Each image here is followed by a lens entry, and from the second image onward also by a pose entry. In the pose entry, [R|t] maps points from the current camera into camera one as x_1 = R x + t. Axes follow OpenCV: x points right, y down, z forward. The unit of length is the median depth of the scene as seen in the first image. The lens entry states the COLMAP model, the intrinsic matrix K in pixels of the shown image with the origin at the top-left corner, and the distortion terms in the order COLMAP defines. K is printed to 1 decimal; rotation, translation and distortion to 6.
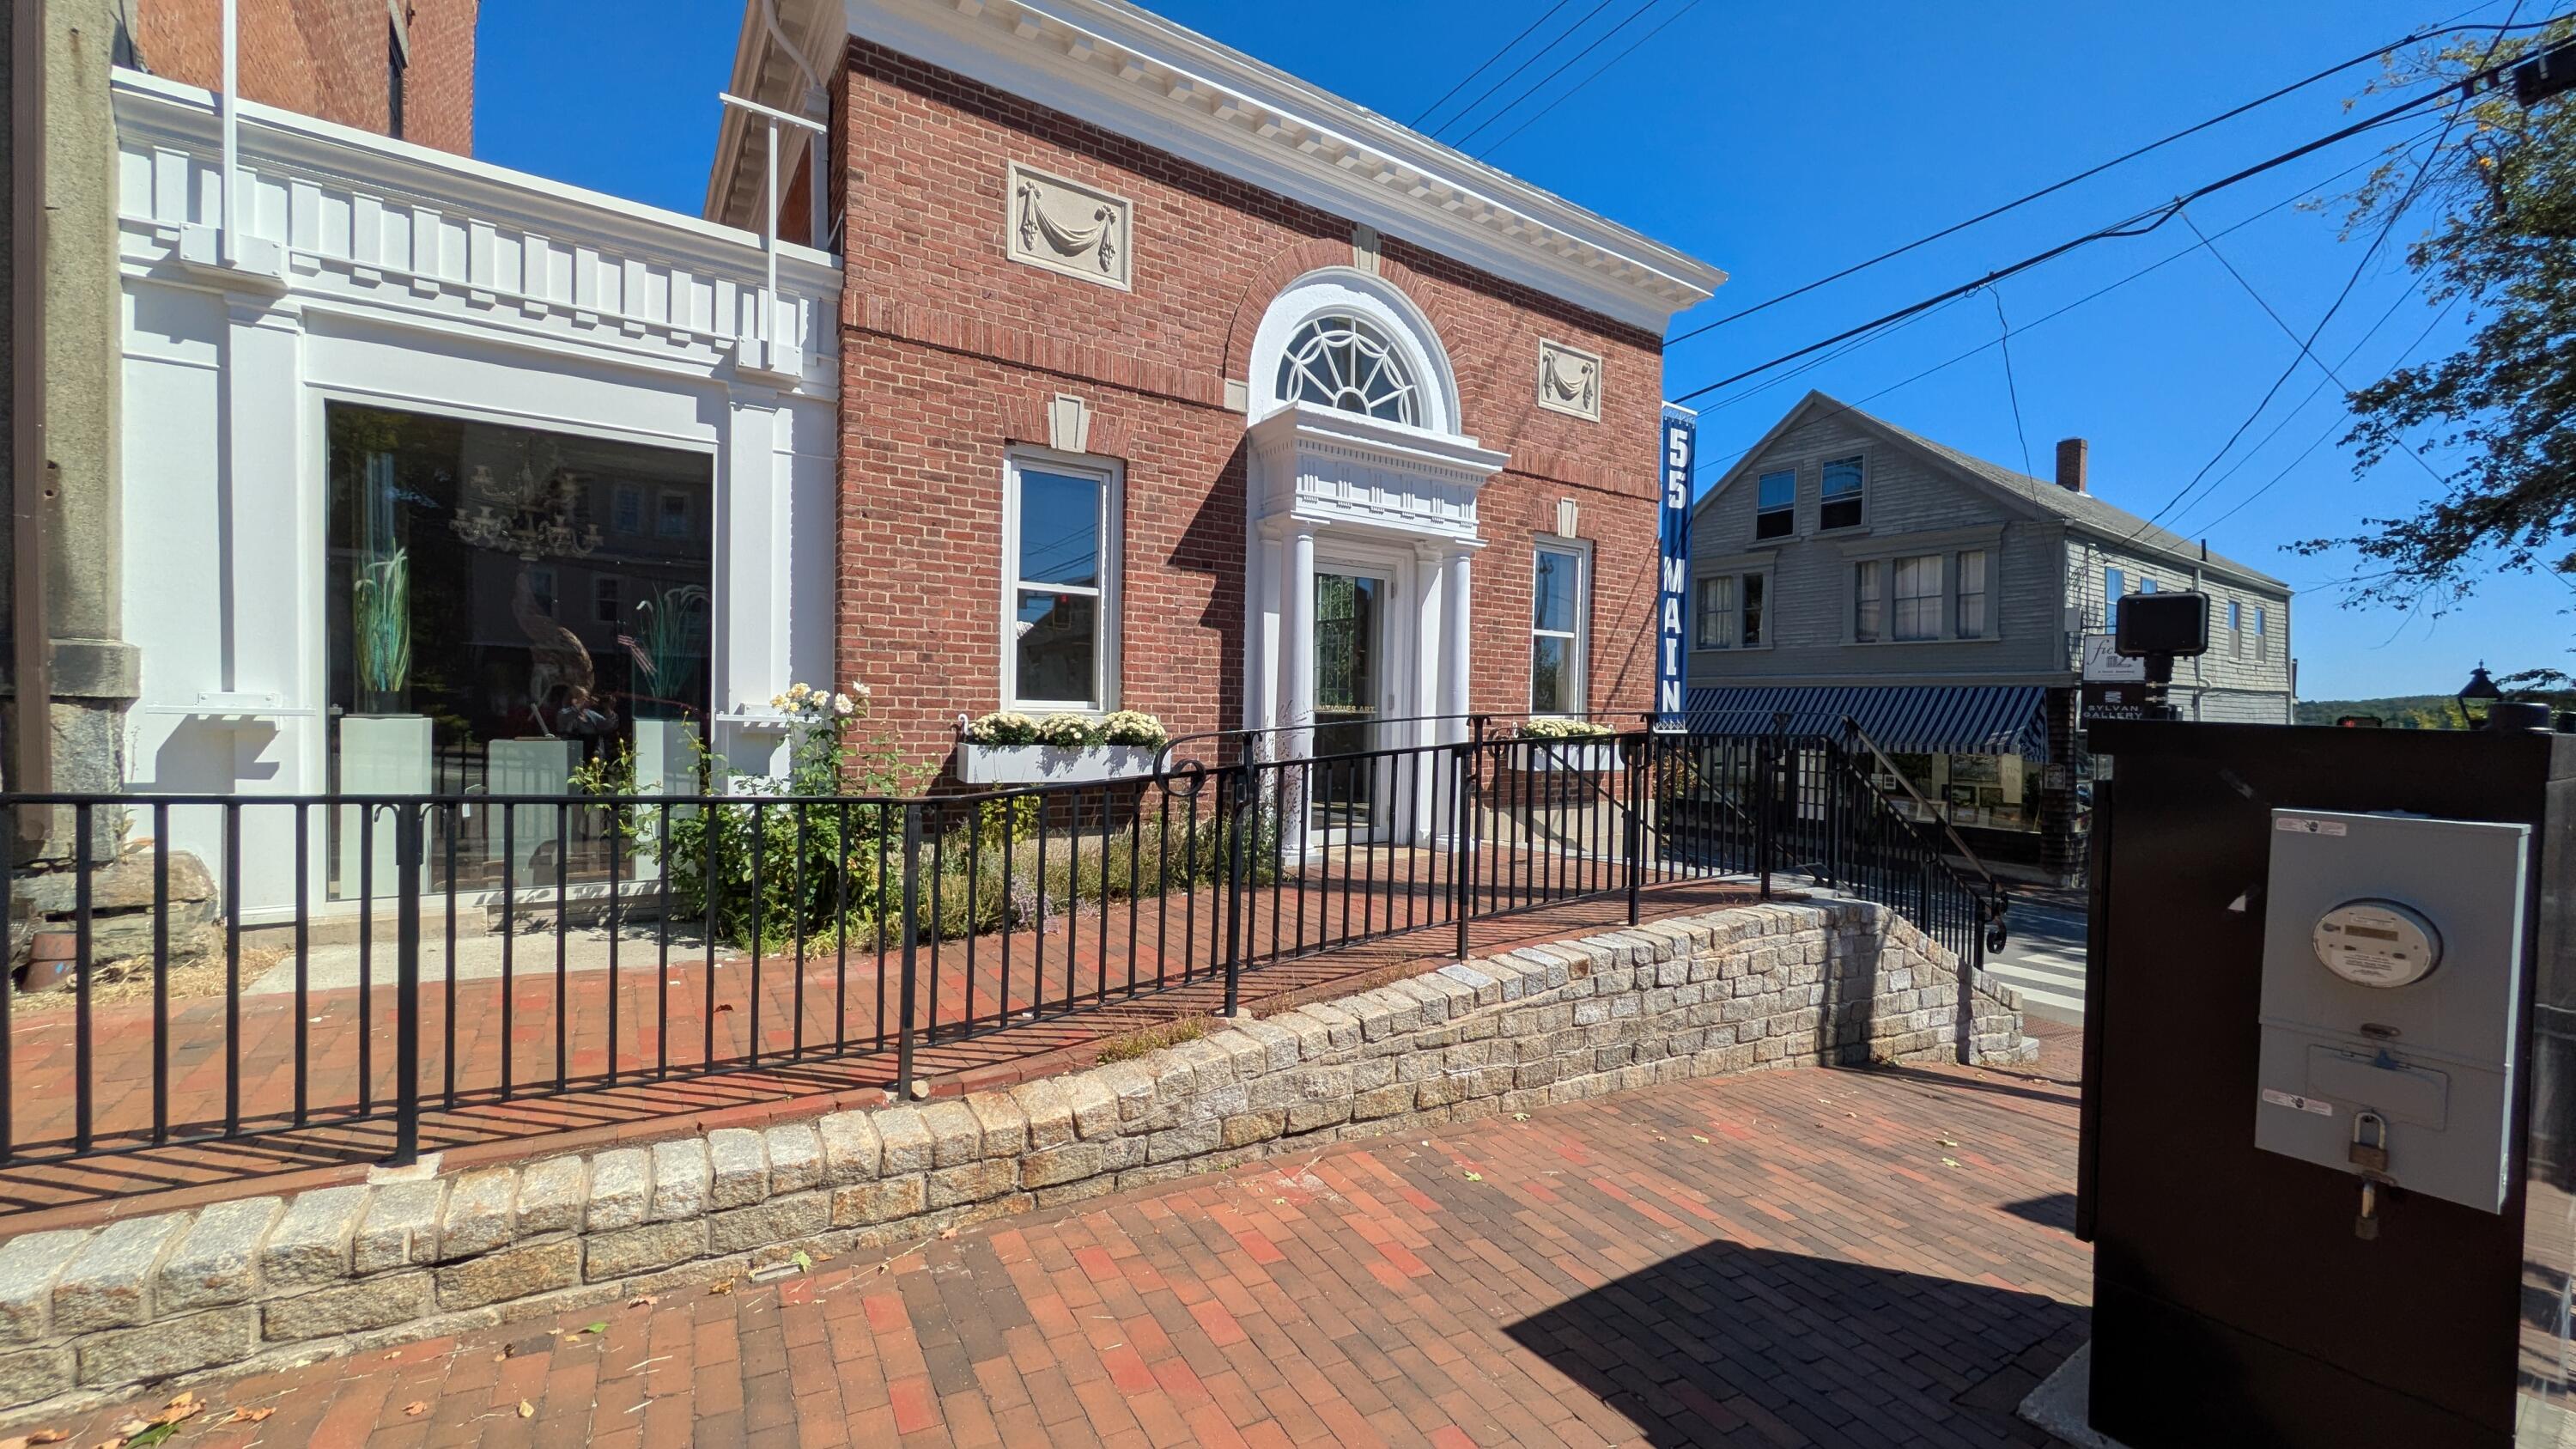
lens RADIAL K [[1006.0, 0, 1290.7], [0, 1006.0, 734.4], [0, 0, 1]] dist [0.001702, -0.000847]
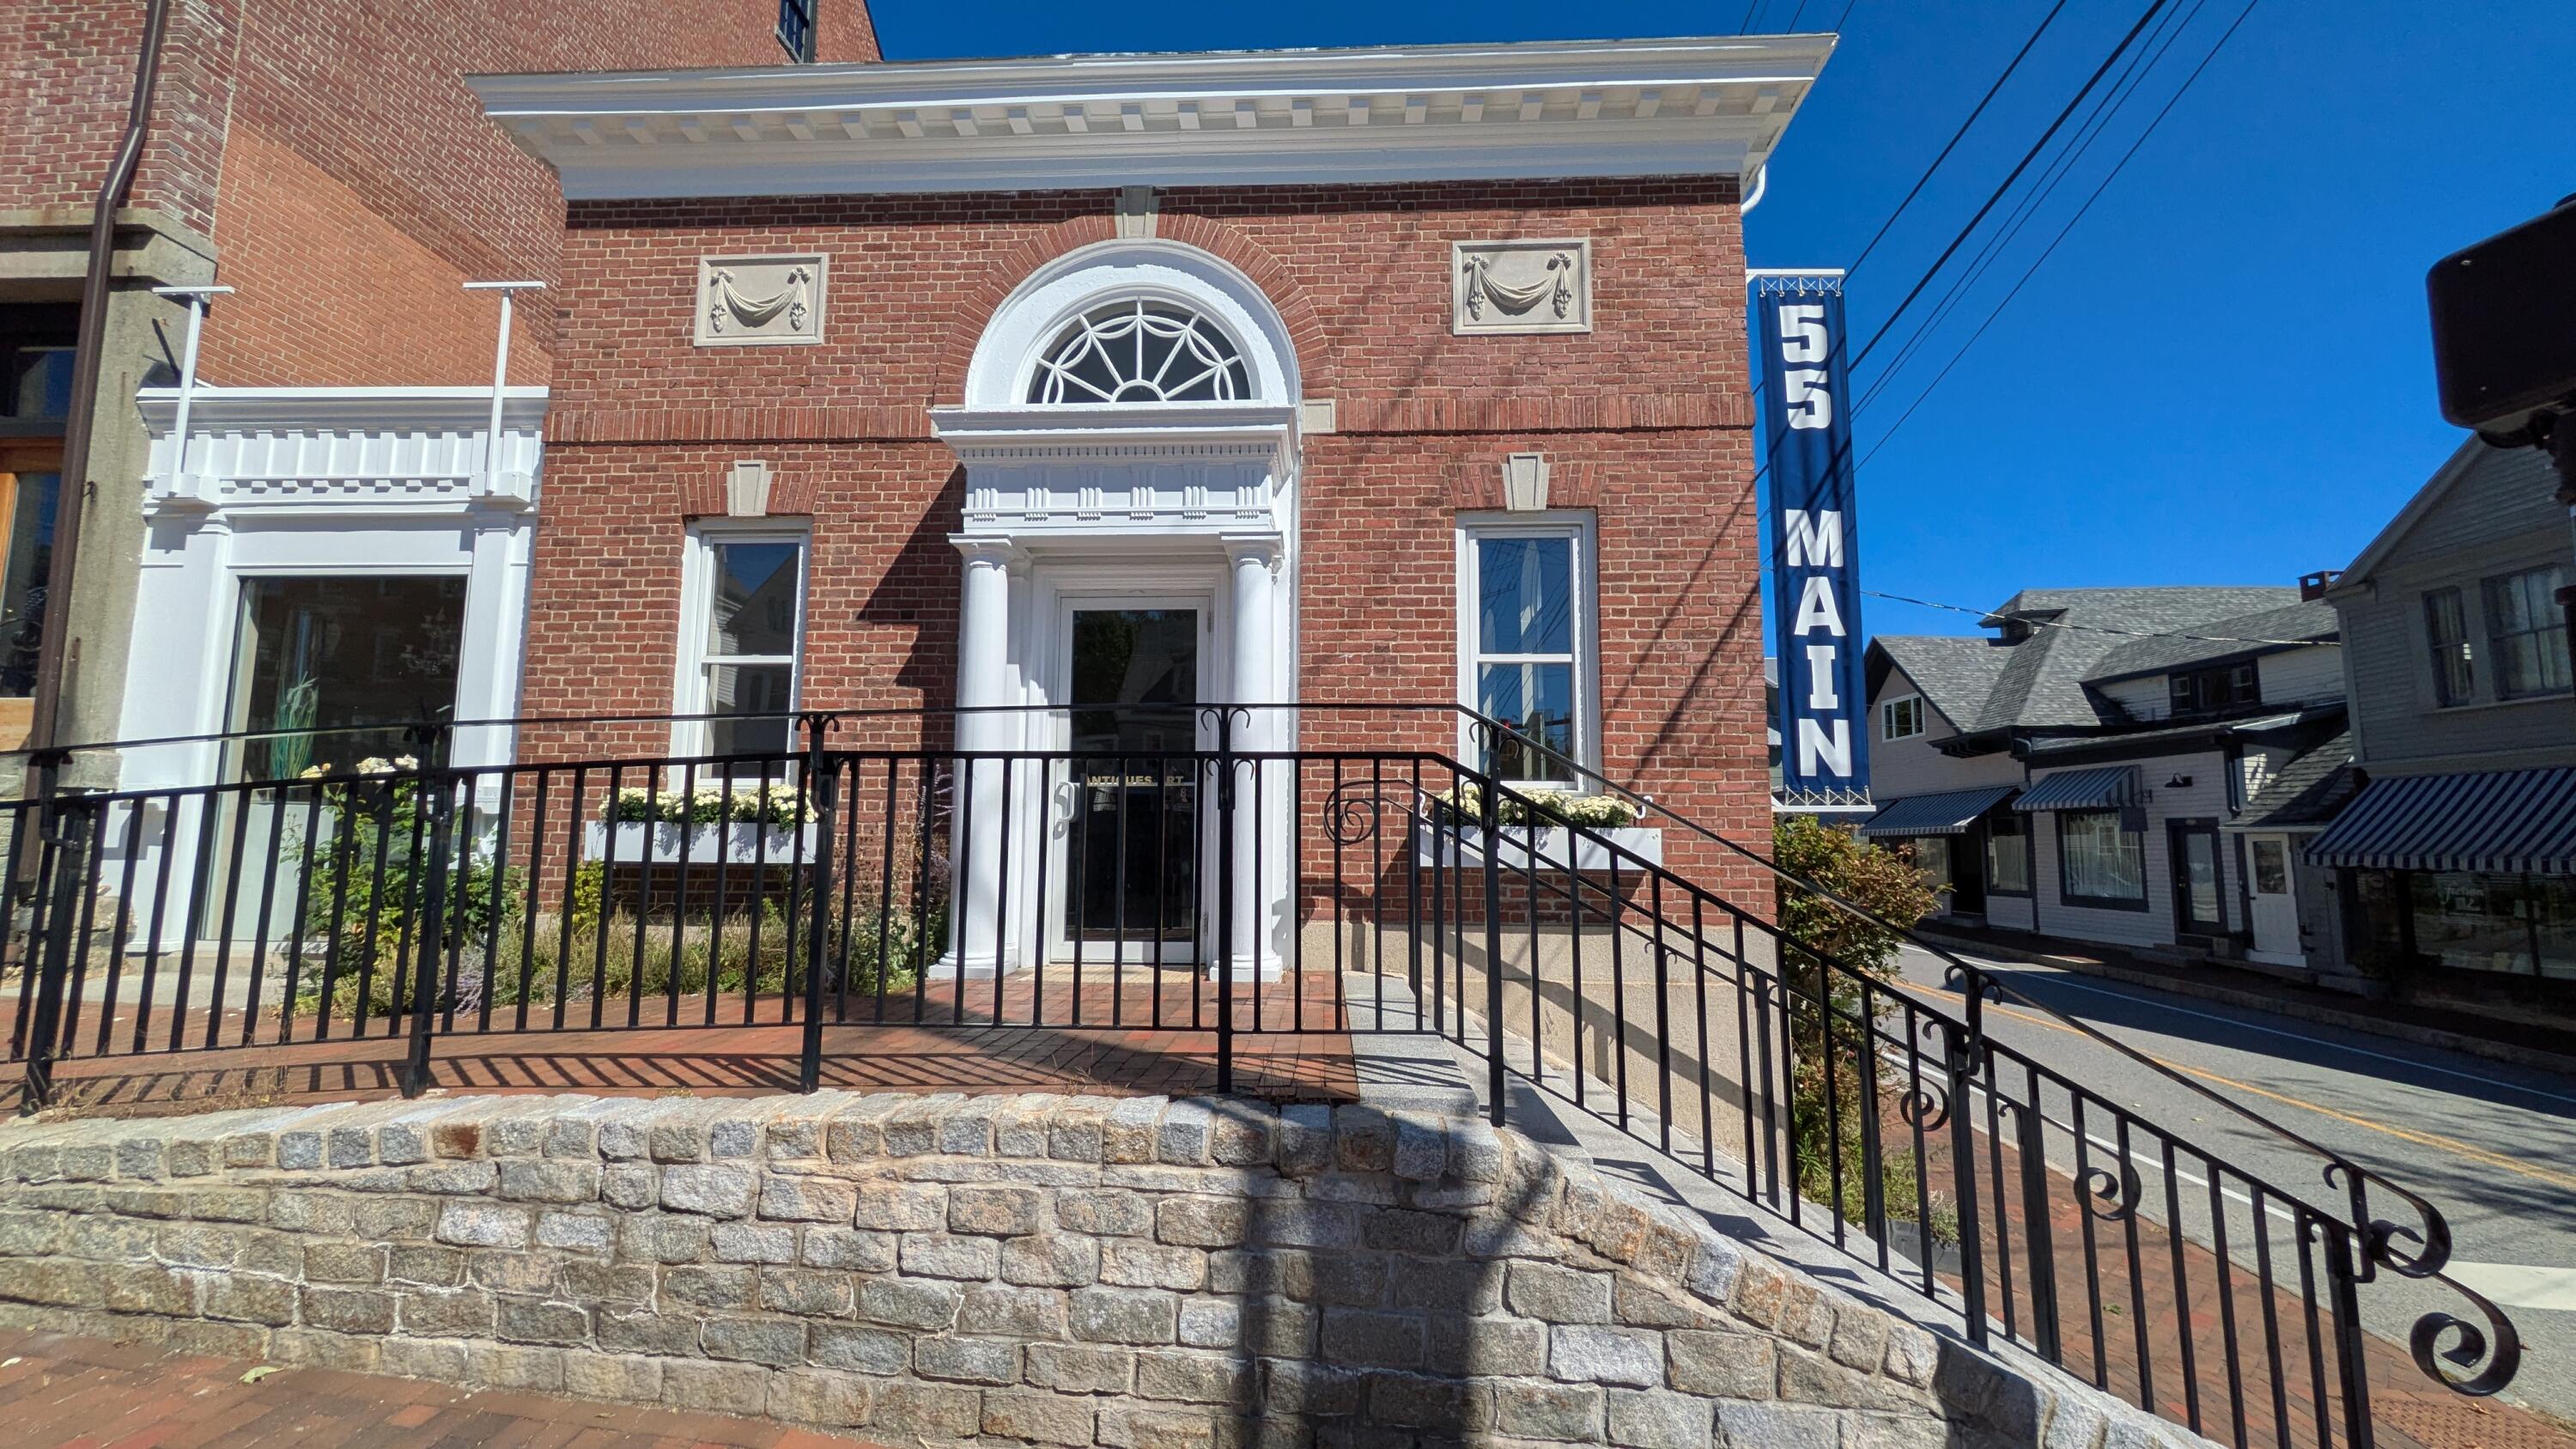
lens RADIAL K [[1006.0, 0, 1304.7], [0, 1006.0, 734.4], [0, 0, 1]] dist [0.001702, -0.000847]
pose [[0.799166, -0.082859, -0.595372, 0.801684], [-0.002359, 0.990014, -0.140949, 0.061833], [0.601105, 0.114046, 0.790991, 0.616233]]
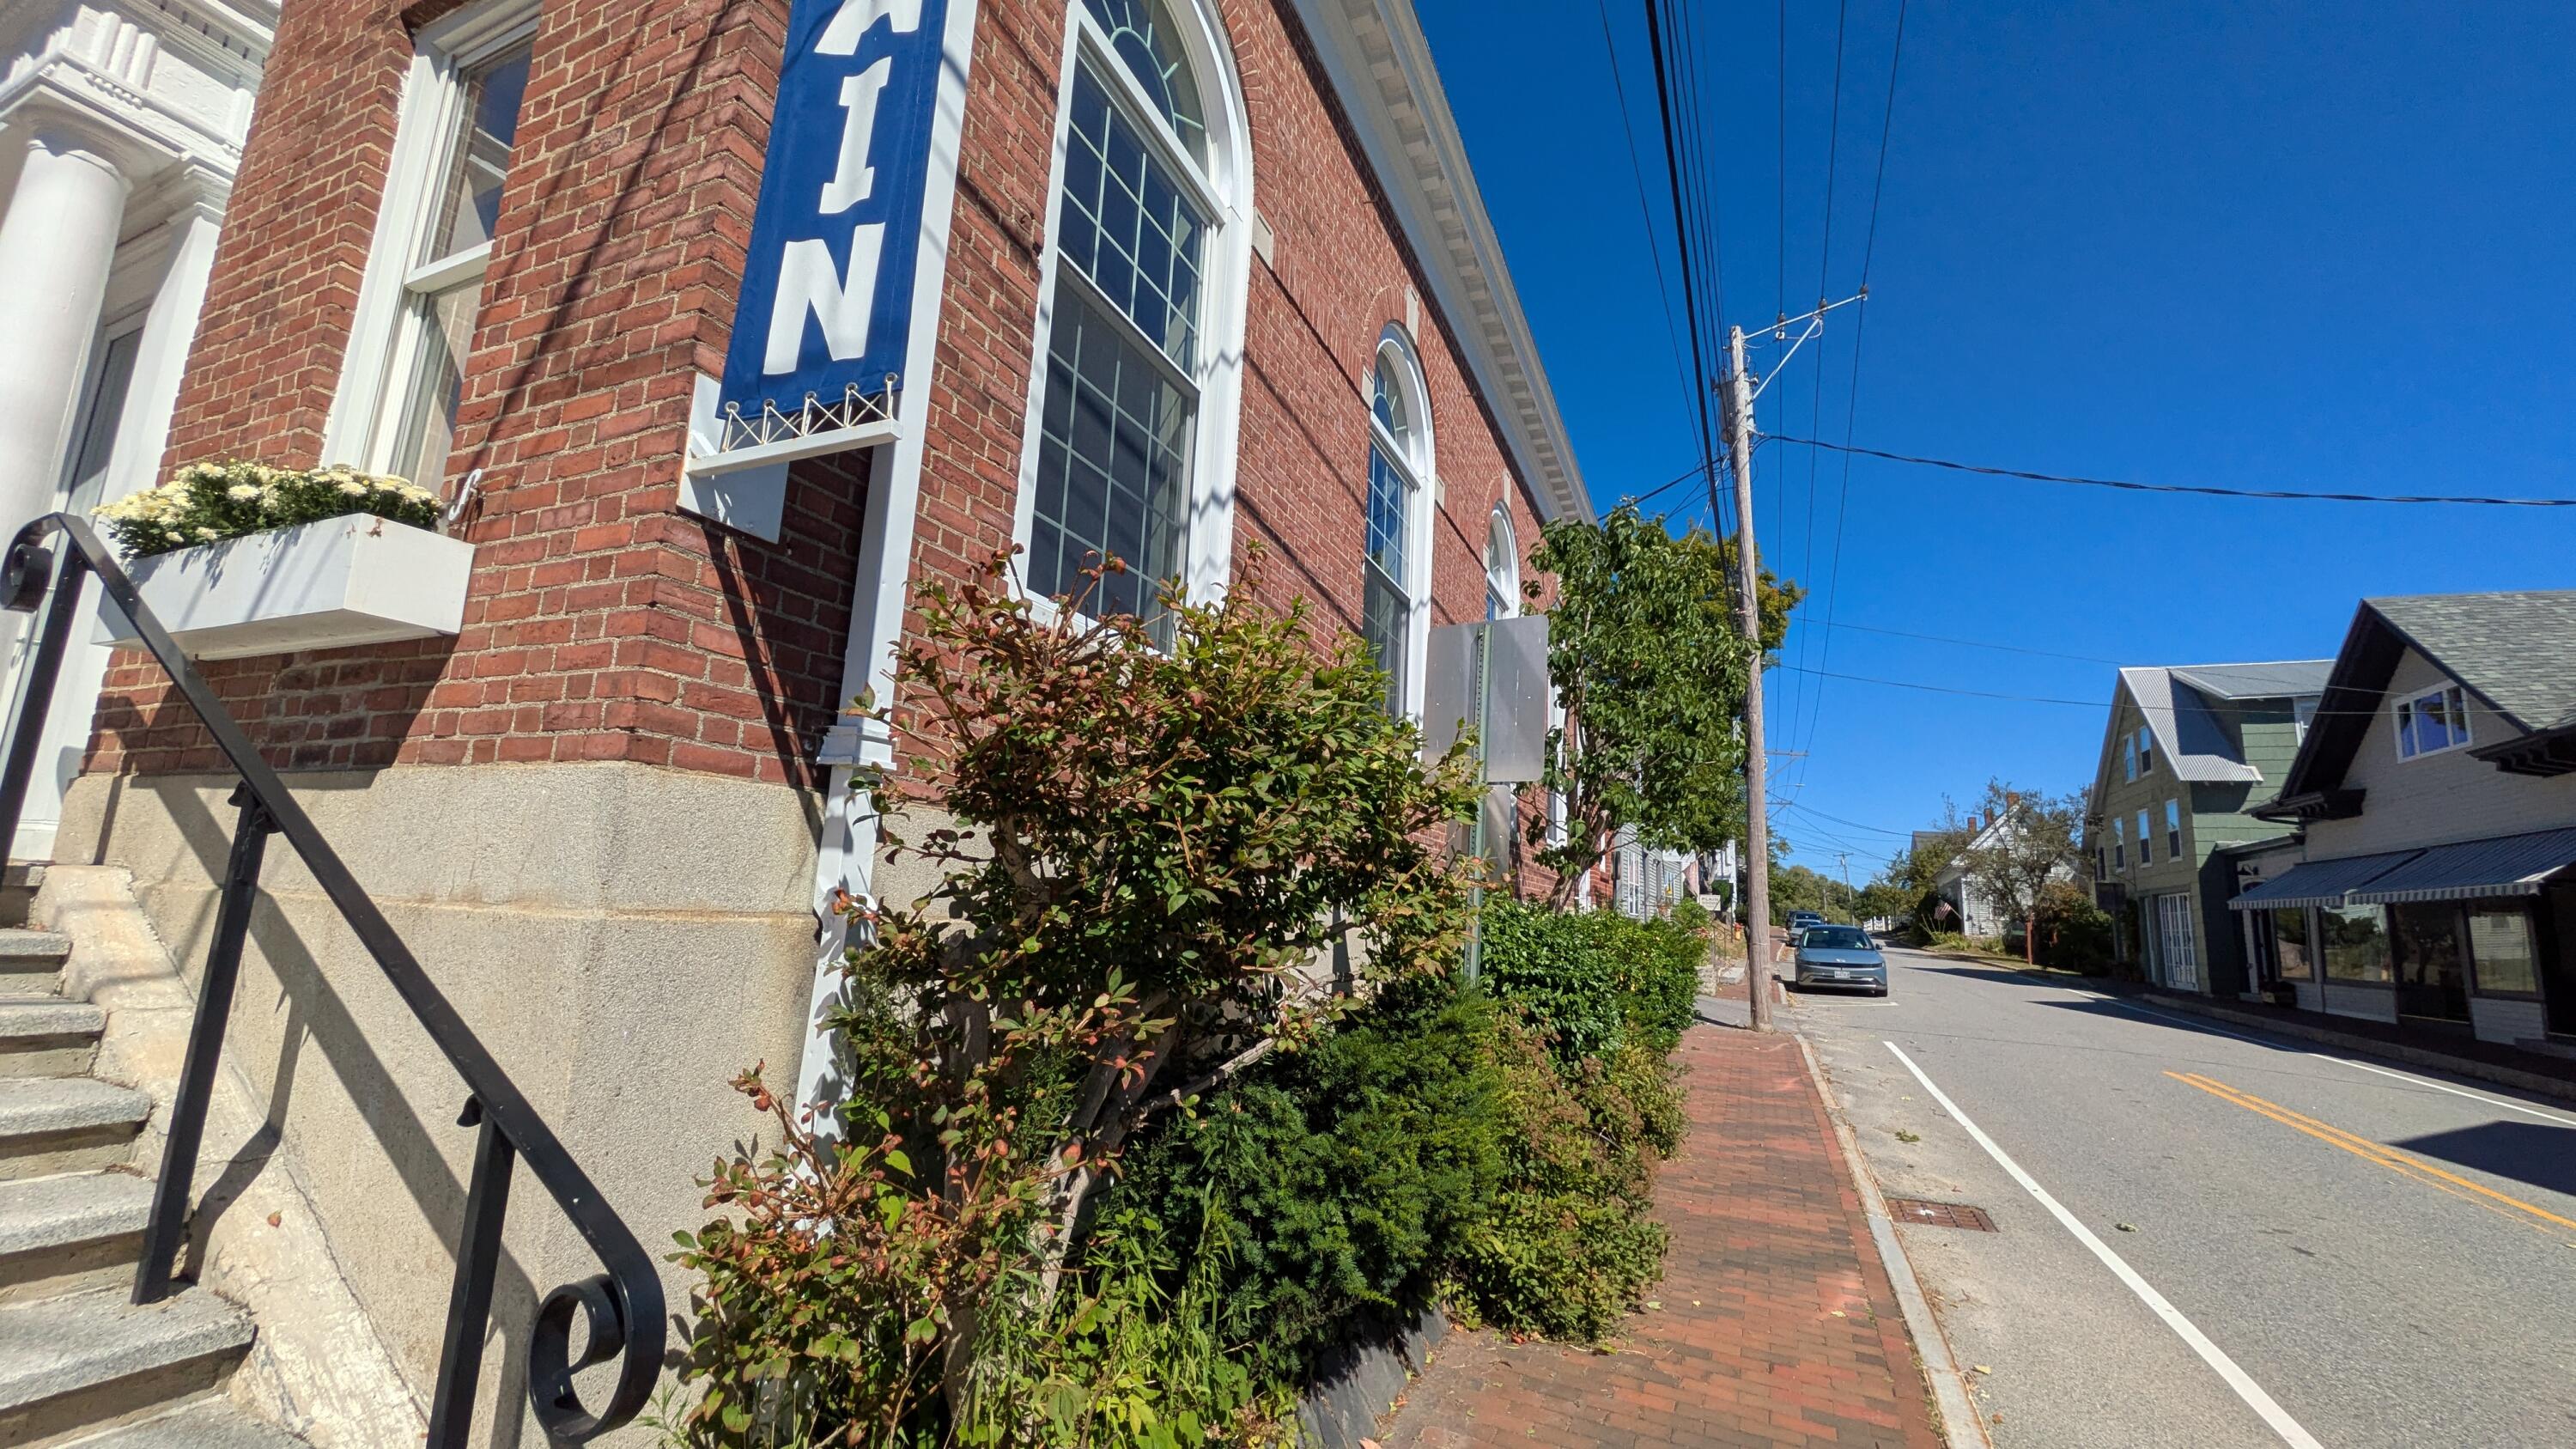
lens RADIAL K [[1006.0, 0, 1283.6], [0, 1006.0, 726.1], [0, 0, 1]] dist [0.001702, -0.000847]
pose [[0.519190, -0.148212, -0.841710, 0.998750], [-0.058894, 0.976303, -0.208239, 0.157245], [0.852627, 0.157687, 0.498158, 1.647298]]
